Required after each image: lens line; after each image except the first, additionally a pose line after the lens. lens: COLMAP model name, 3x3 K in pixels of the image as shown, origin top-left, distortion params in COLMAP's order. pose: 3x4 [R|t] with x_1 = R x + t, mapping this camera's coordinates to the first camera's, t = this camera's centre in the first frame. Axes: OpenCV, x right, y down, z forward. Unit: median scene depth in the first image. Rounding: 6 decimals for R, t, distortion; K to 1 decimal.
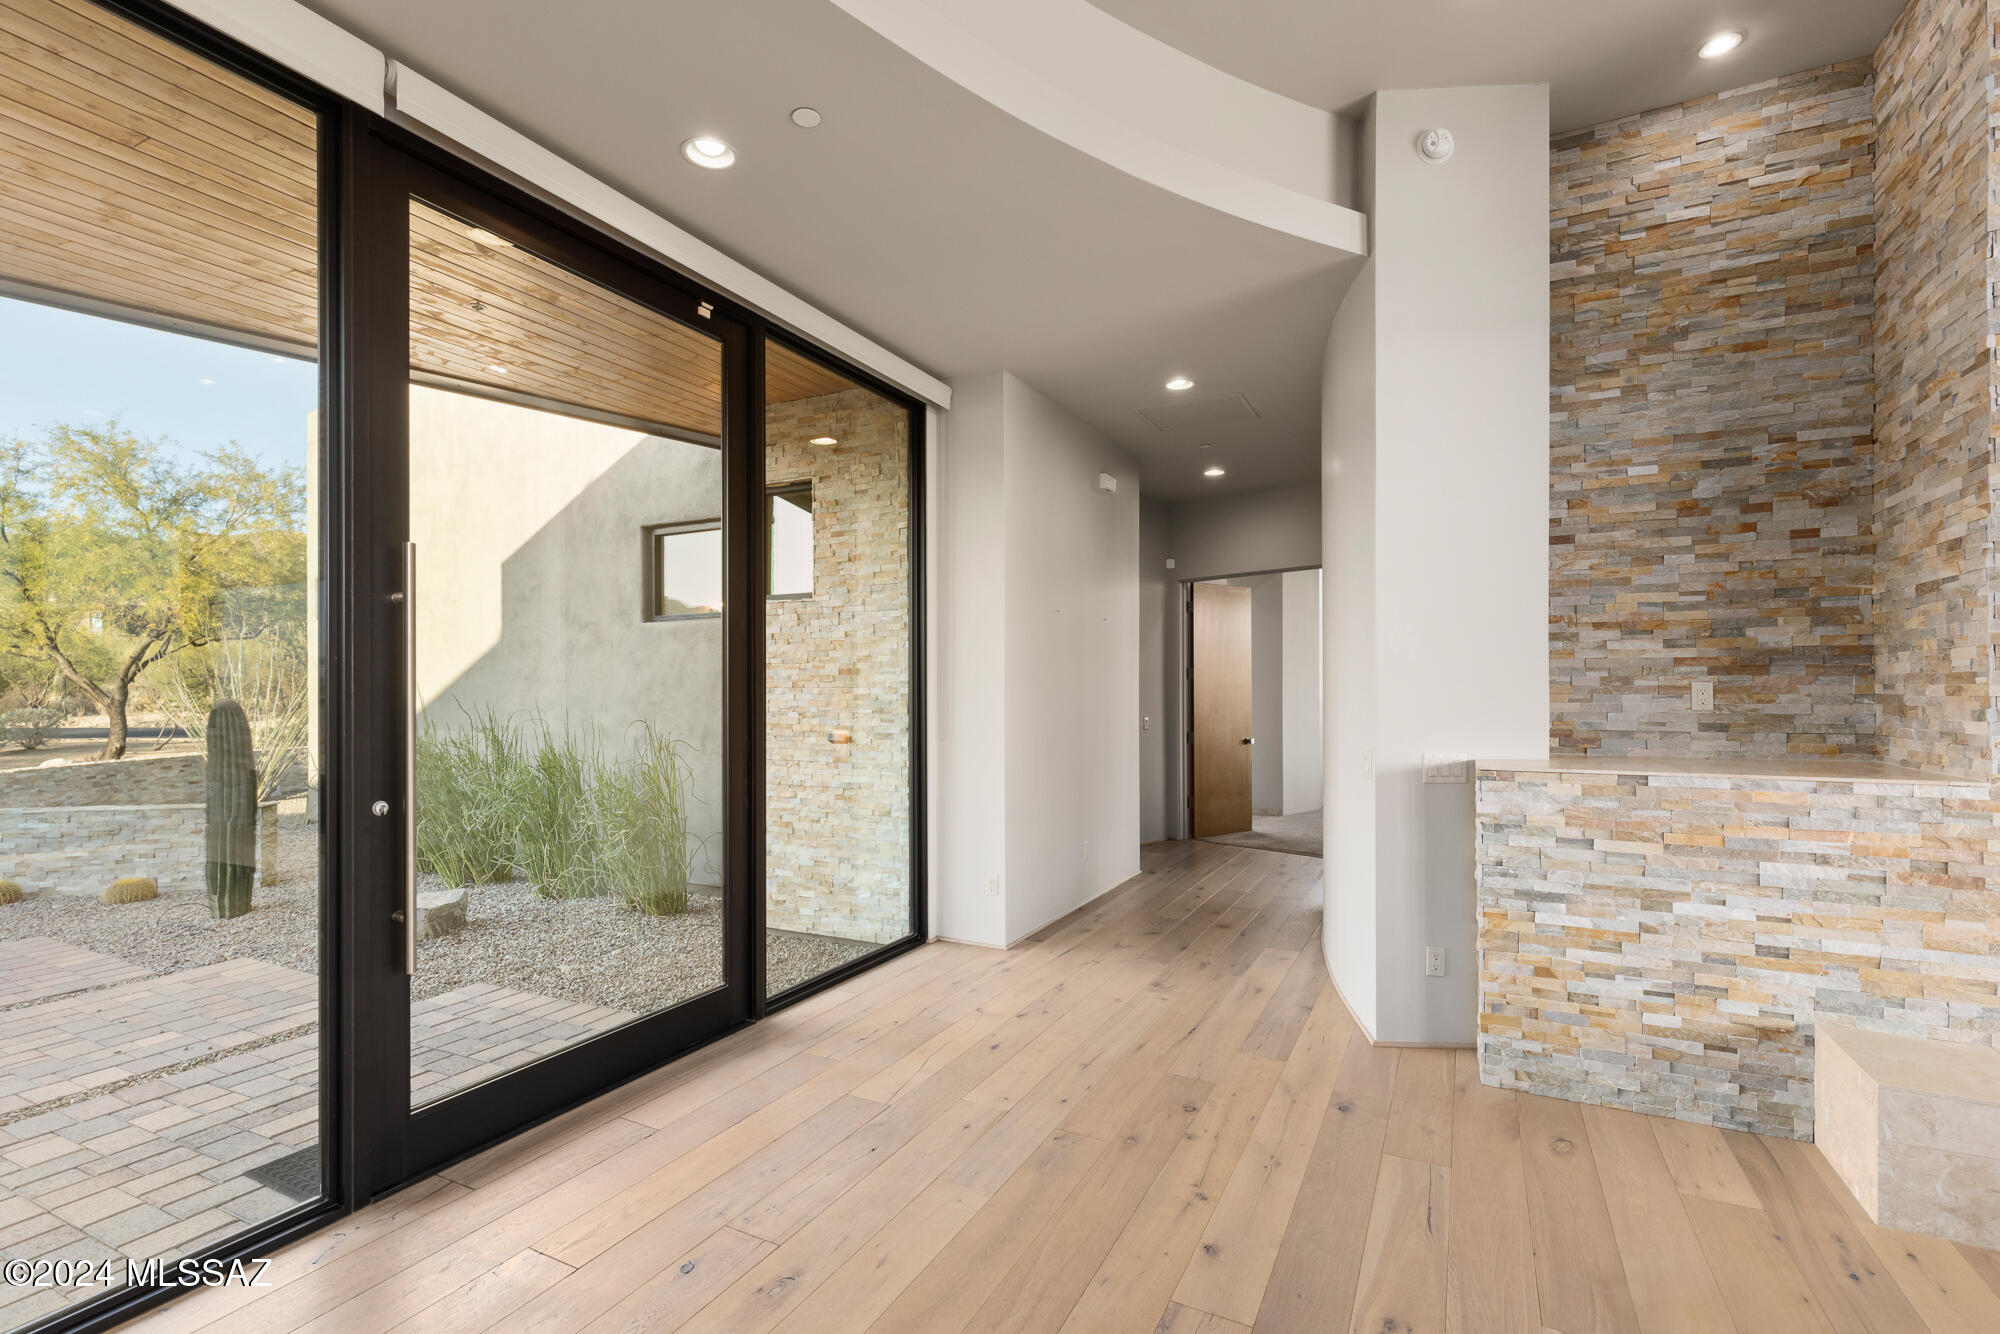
lens RADIAL K [[900.8, 0, 1009.7], [0, 900.8, 688.9], [0, 0, 1]] dist [0.004840, -0.000309]
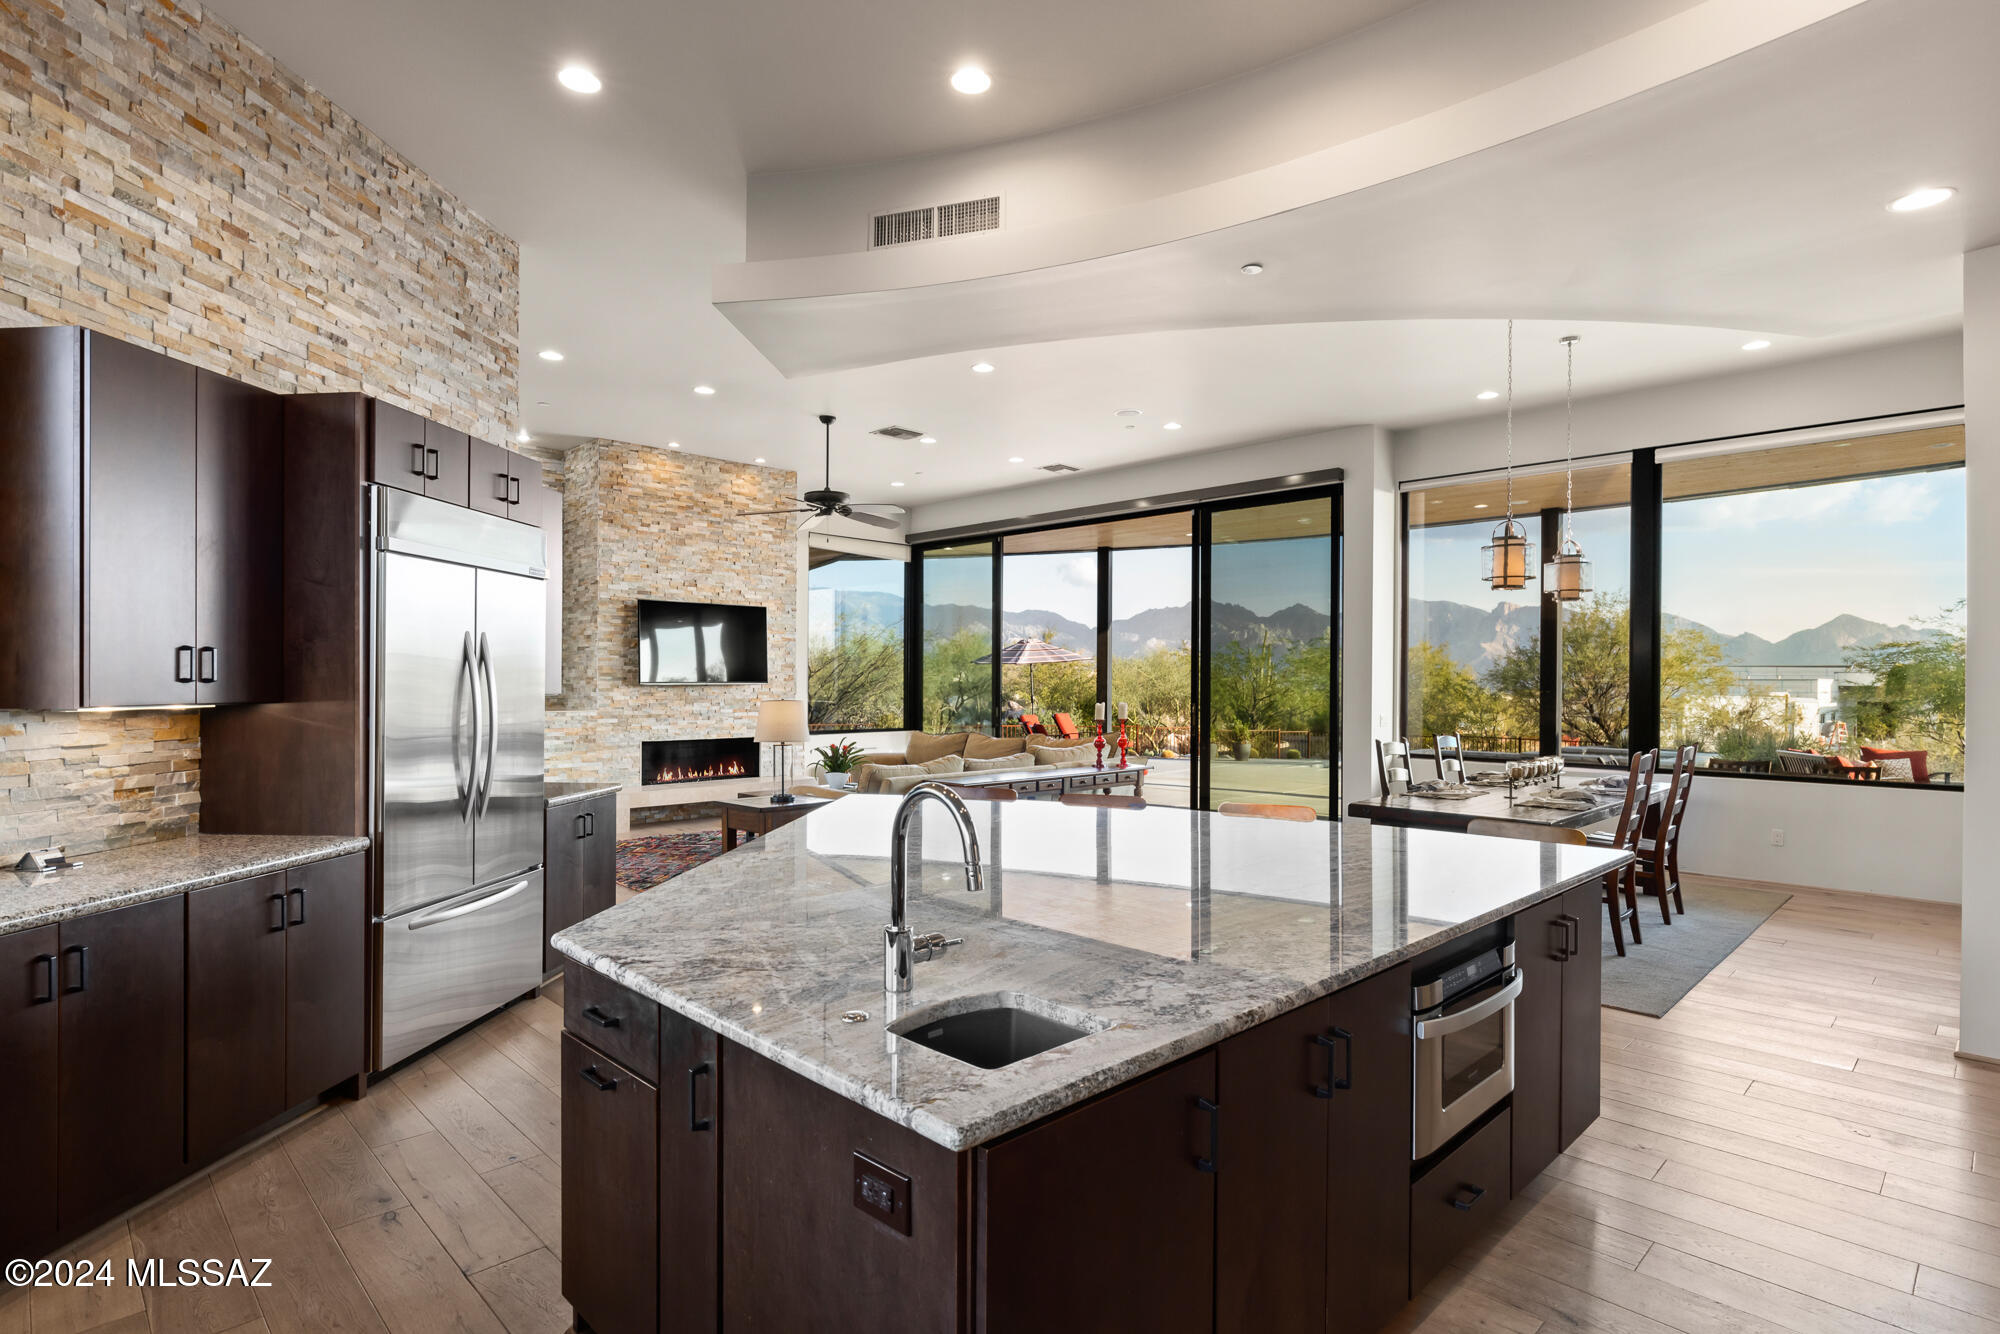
lens RADIAL K [[1020.0, 0, 990.1], [0, 1020.0, 676.9], [0, 0, 1]] dist [0.005071, -0.000738]
pose [[0.321758, 0.007418, 0.946793, -1.424320], [-0.007437, 0.999958, -0.005307, -0.007442], [-0.946793, -0.005334, 0.321800, -1.118963]]
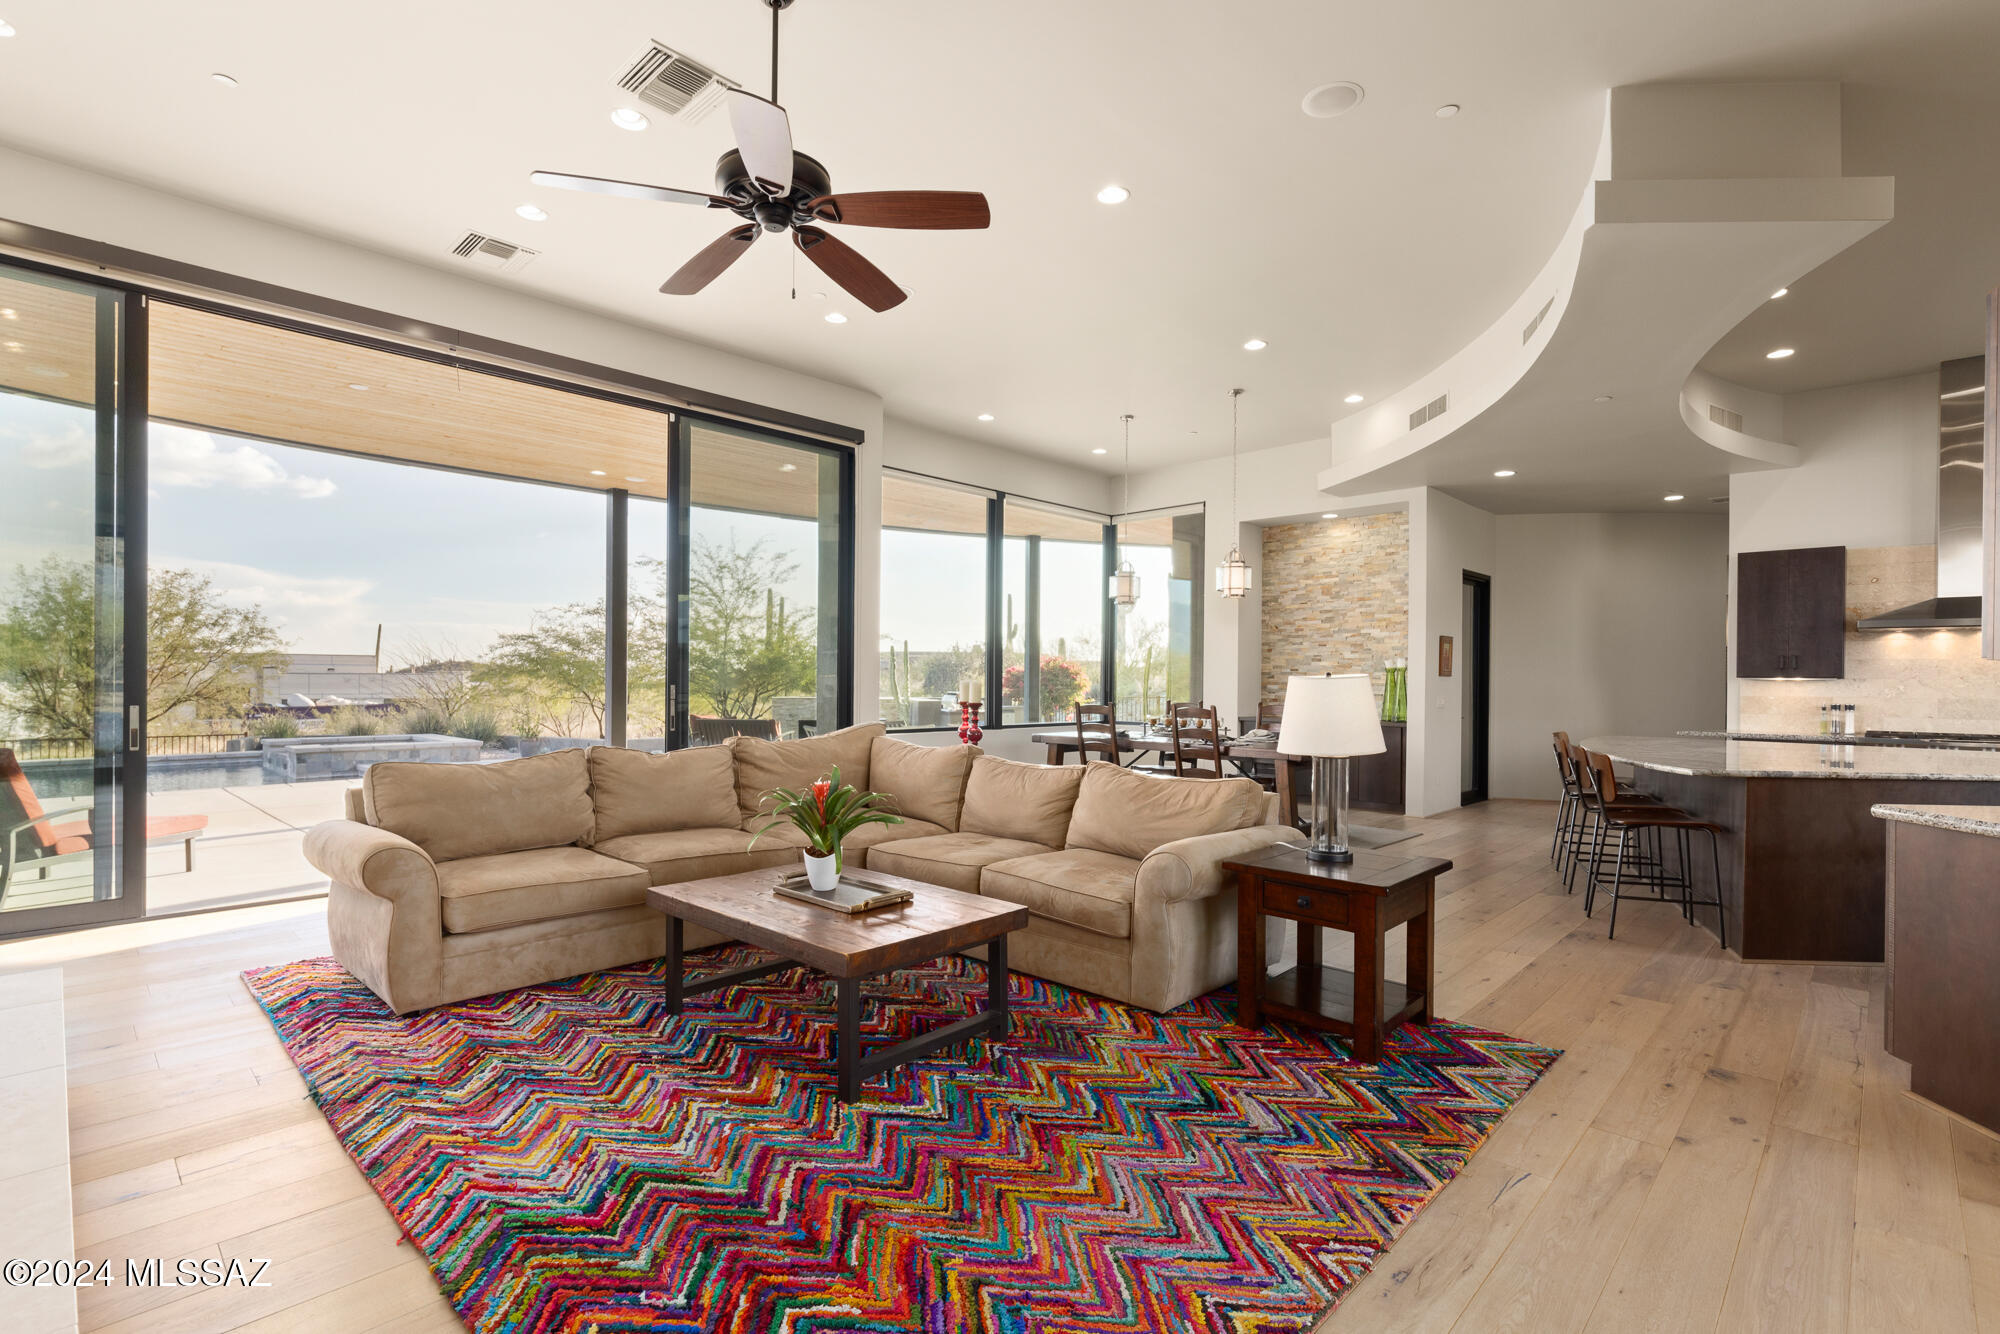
lens RADIAL K [[933.3, 0, 989.4], [0, 933.3, 681.8], [0, 0, 1]] dist [-0.008794, -0.001139]
pose [[-0.953438, -0.003569, 0.301569, 0.277338], [-0.004410, 0.999988, -0.002110, 0.038590], [-0.301558, -0.003342, -0.953442, 0.817257]]
